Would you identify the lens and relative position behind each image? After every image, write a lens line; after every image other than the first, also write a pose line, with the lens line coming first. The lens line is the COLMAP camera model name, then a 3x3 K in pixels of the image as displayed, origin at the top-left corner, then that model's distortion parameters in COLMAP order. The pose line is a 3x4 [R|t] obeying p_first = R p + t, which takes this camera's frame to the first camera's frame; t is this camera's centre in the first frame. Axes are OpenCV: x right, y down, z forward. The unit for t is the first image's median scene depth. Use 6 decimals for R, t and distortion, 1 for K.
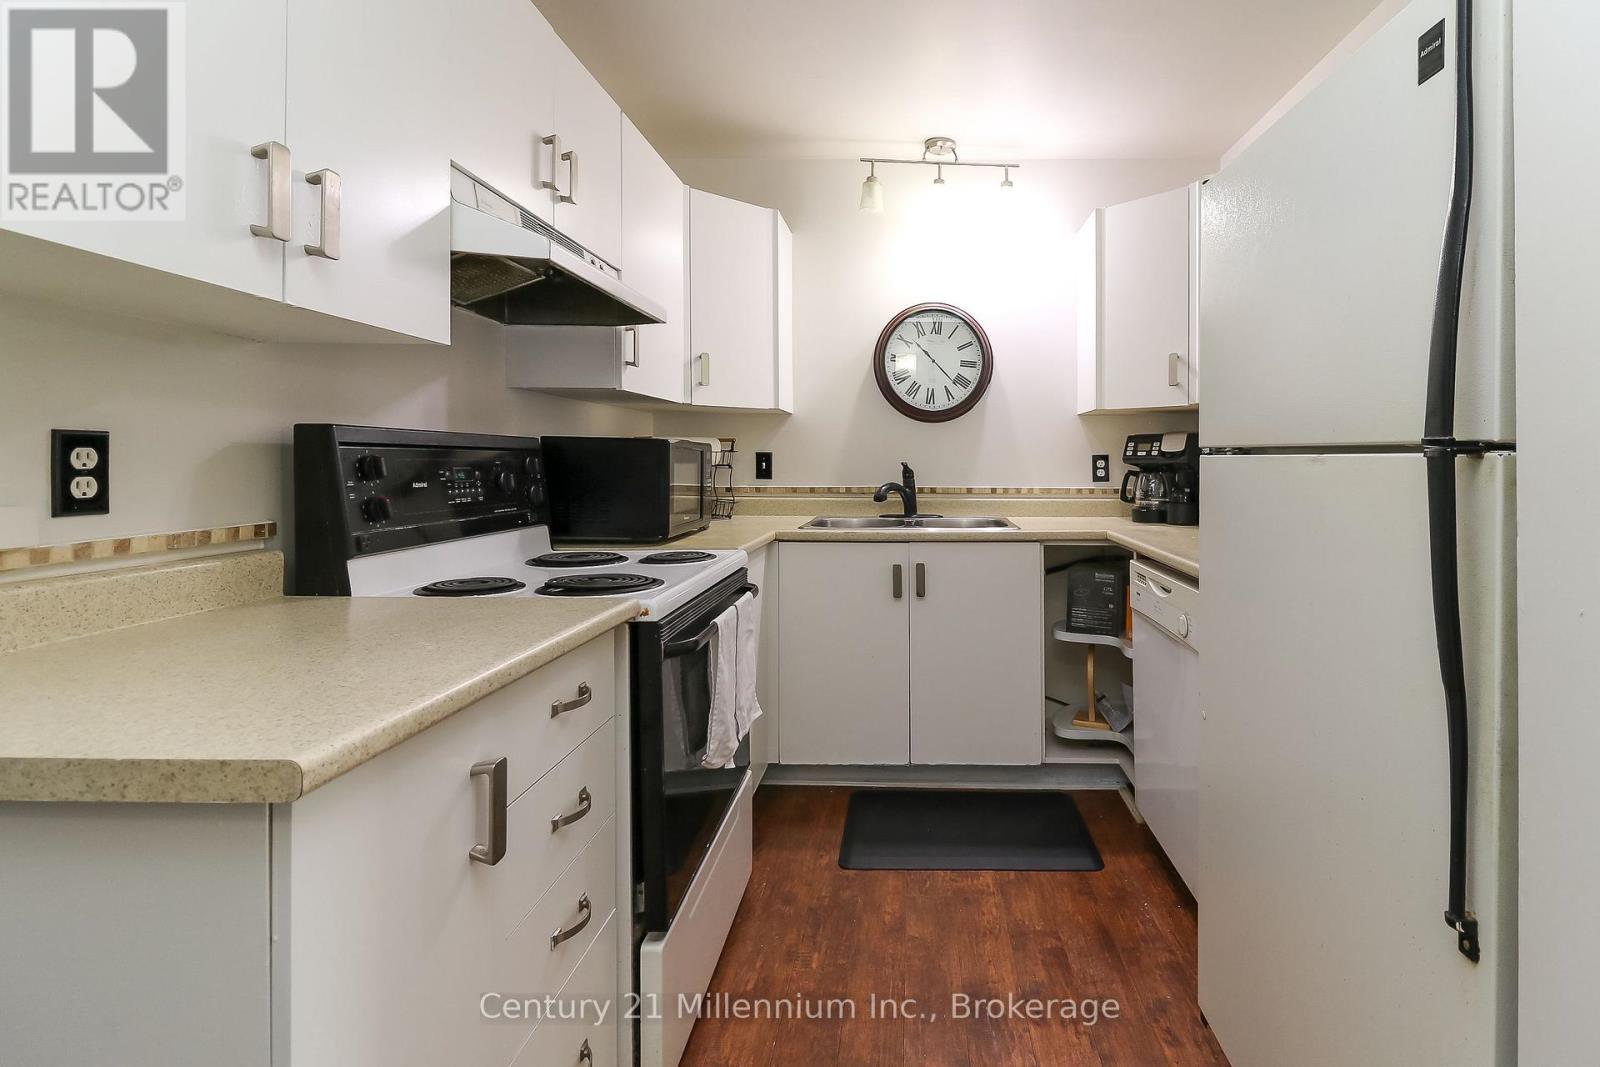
lens RADIAL K [[758.2, 0, 907.3], [0, 758.2, 457.9], [0, 0, 1]] dist [-0.001234, -0.001392]
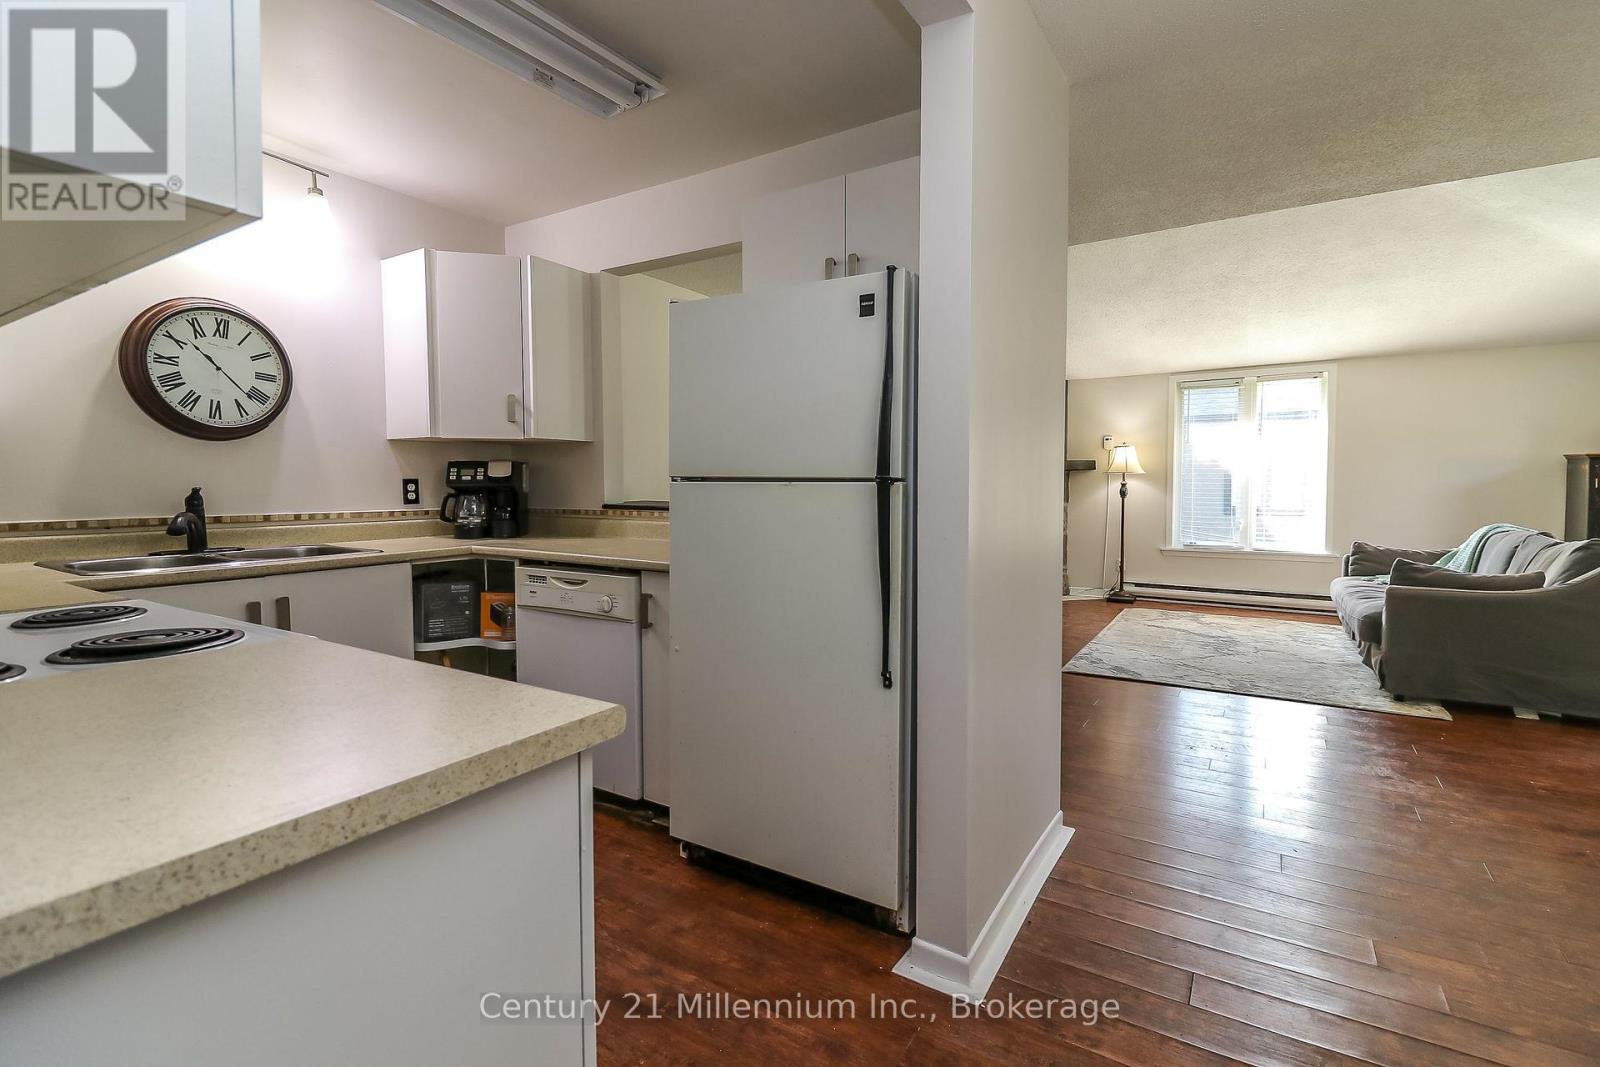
lens RADIAL K [[729.7, 0, 804.4], [0, 729.7, 512.6], [0, 0, 1]] dist [-0.000811, -0.000427]
pose [[0.518068, -0.037283, 0.854526, -0.348953], [-0.001590, 0.999006, 0.044550, -0.003435], [-0.855338, -0.024439, 0.517494, 0.003125]]
